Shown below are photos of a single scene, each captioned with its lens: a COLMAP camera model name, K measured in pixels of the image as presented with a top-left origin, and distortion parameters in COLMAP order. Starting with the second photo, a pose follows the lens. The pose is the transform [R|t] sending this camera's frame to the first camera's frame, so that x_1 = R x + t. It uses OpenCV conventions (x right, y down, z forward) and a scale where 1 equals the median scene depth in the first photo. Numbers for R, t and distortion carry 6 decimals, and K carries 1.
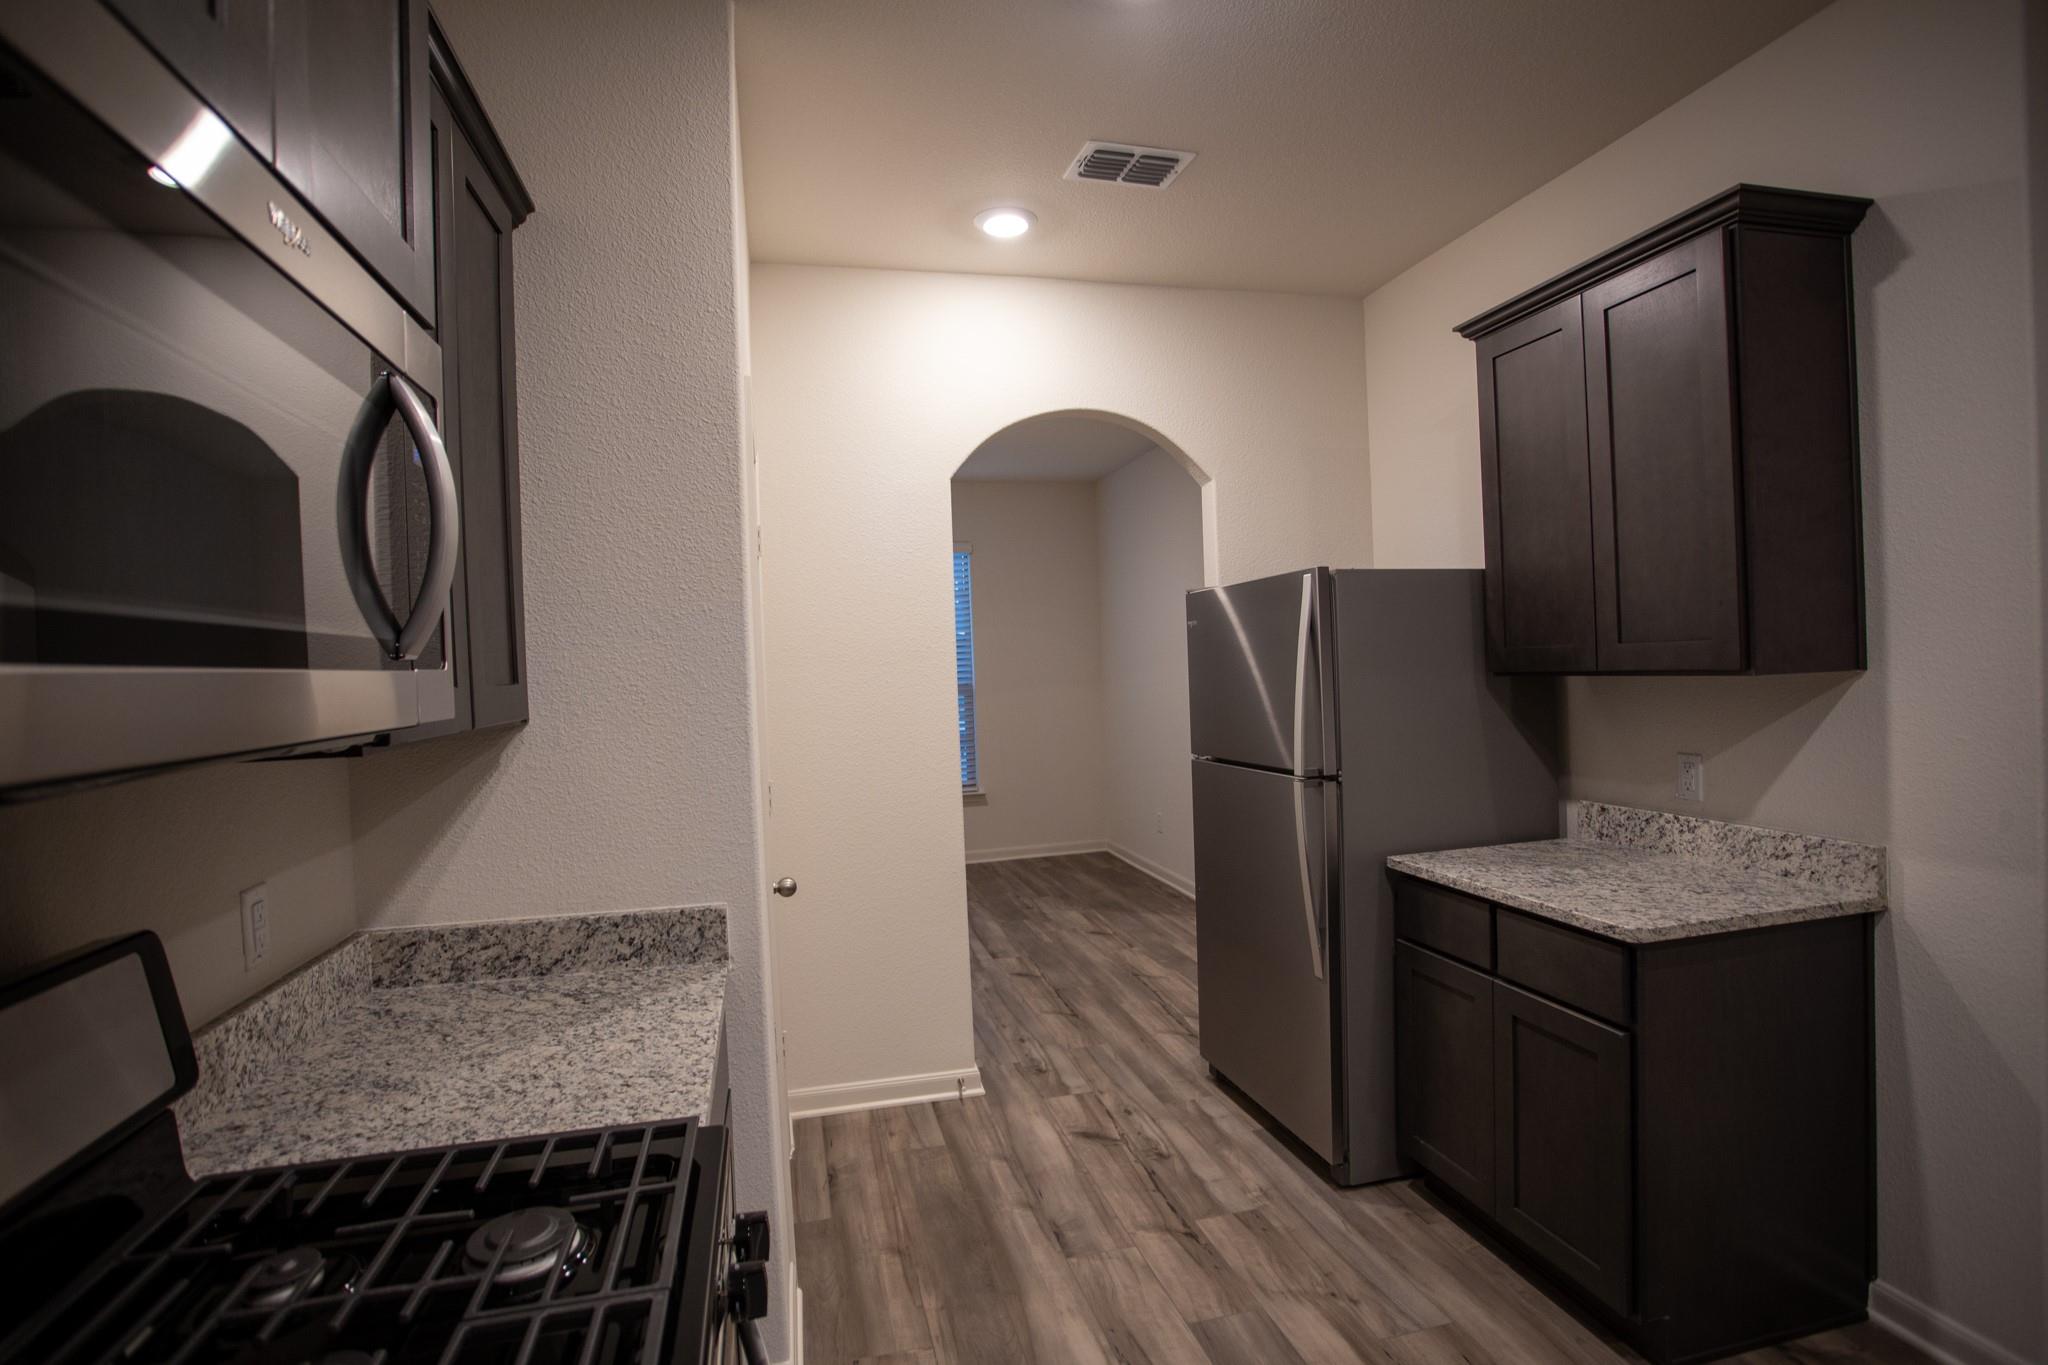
lens RADIAL K [[1001.4, 0, 1026.7], [0, 1001.4, 673.5], [0, 0, 1]] dist [-0.019854, 0.000982]
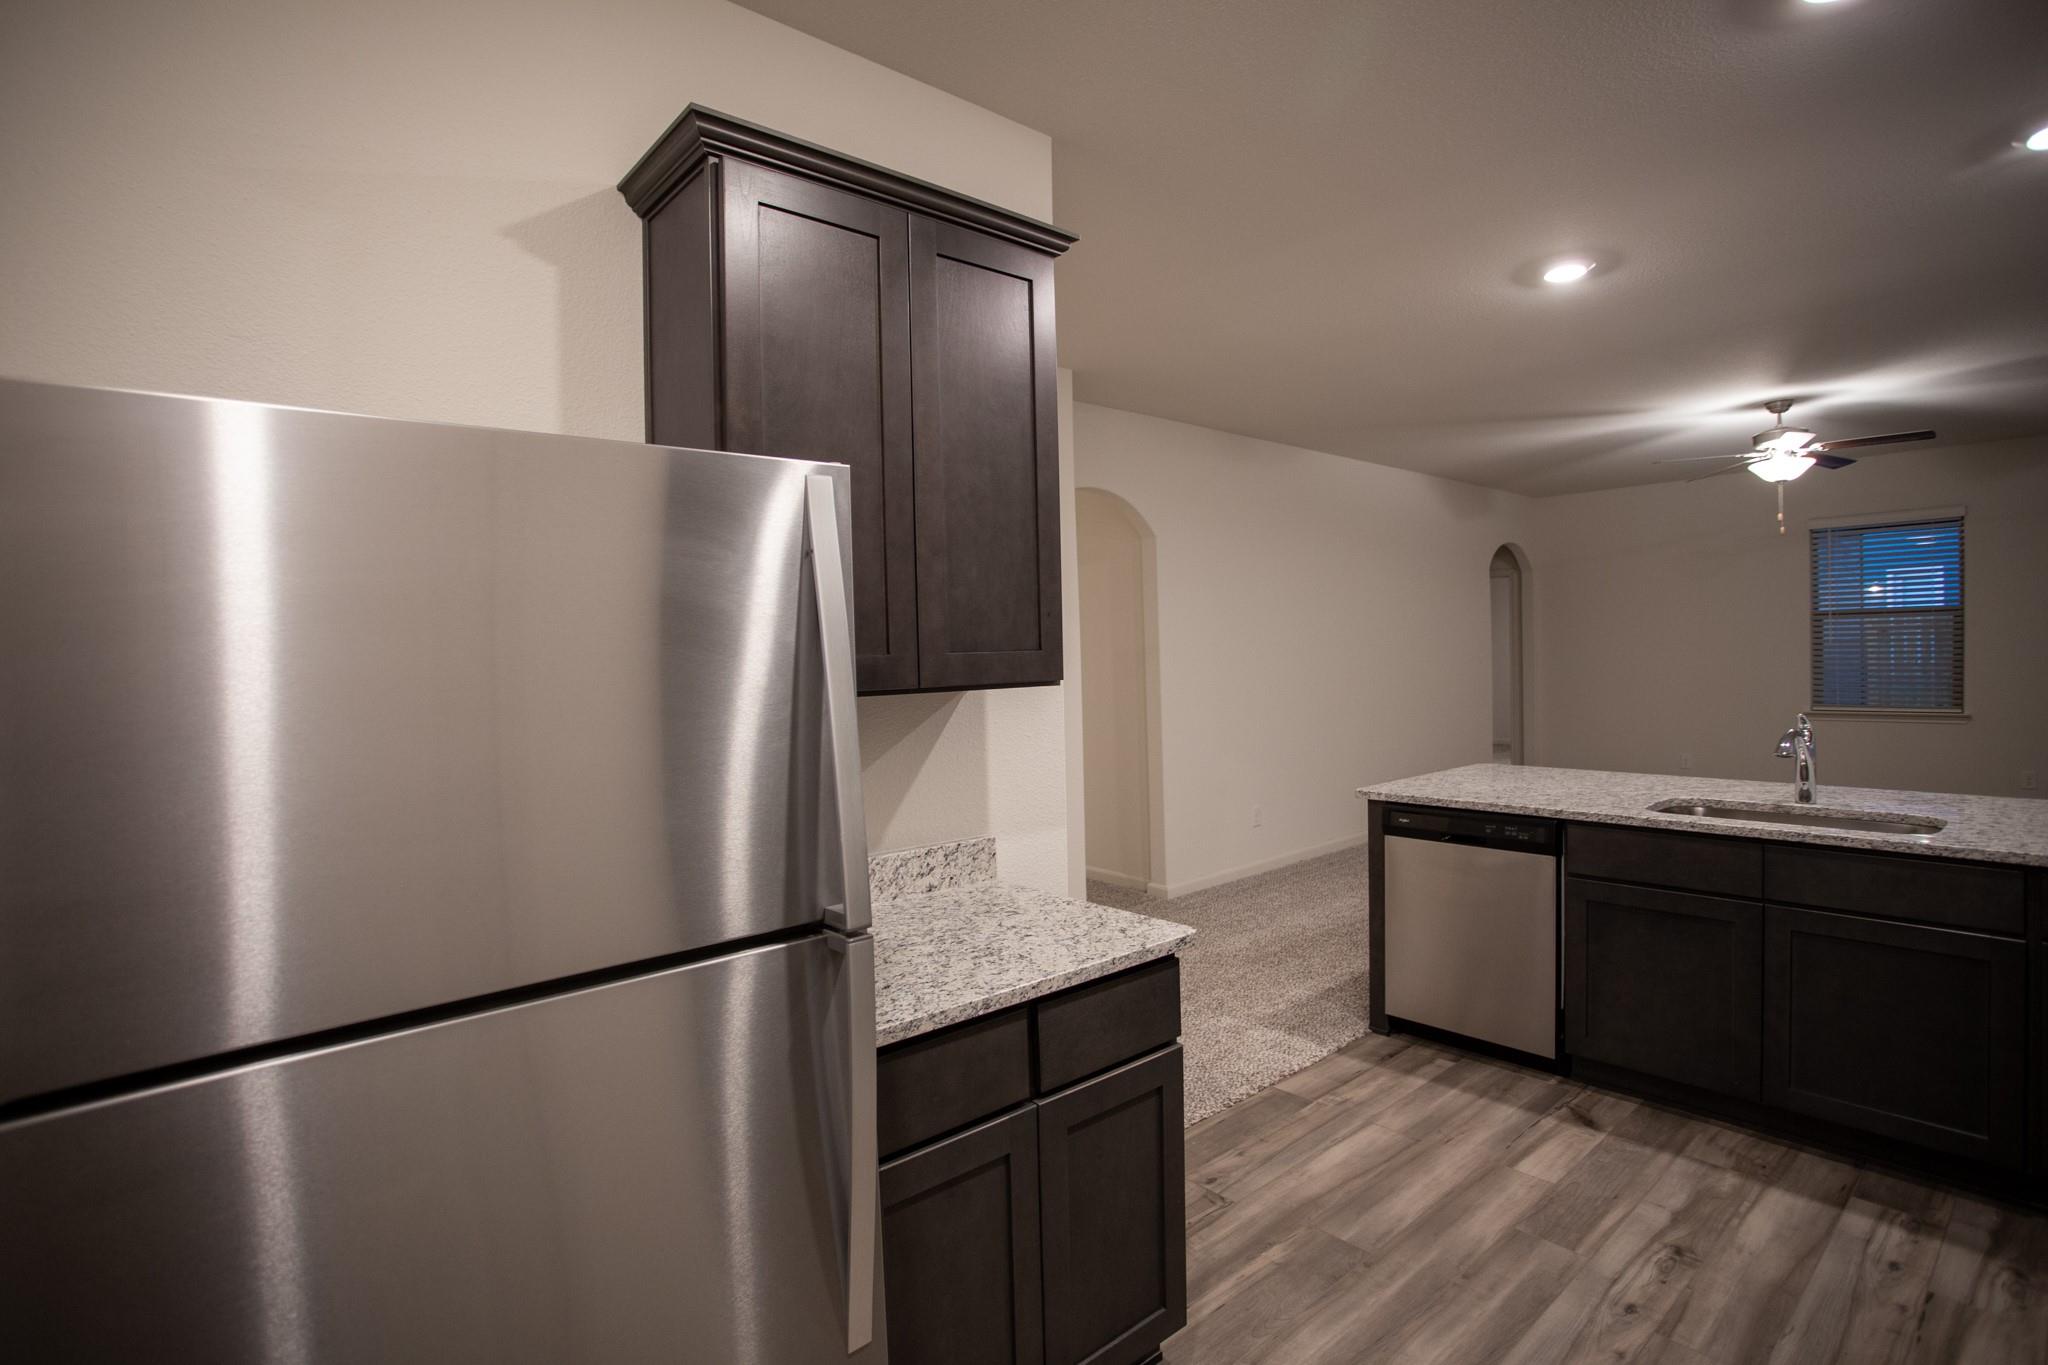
lens RADIAL K [[1001.4, 0, 1028.8], [0, 1001.4, 682.4], [0, 0, 1]] dist [-0.019854, 0.000982]
pose [[-0.452631, 0.017092, 0.891534, -0.197500], [0.044751, 0.998992, 0.003568, -0.008098], [-0.890574, 0.041512, -0.452940, 1.364908]]
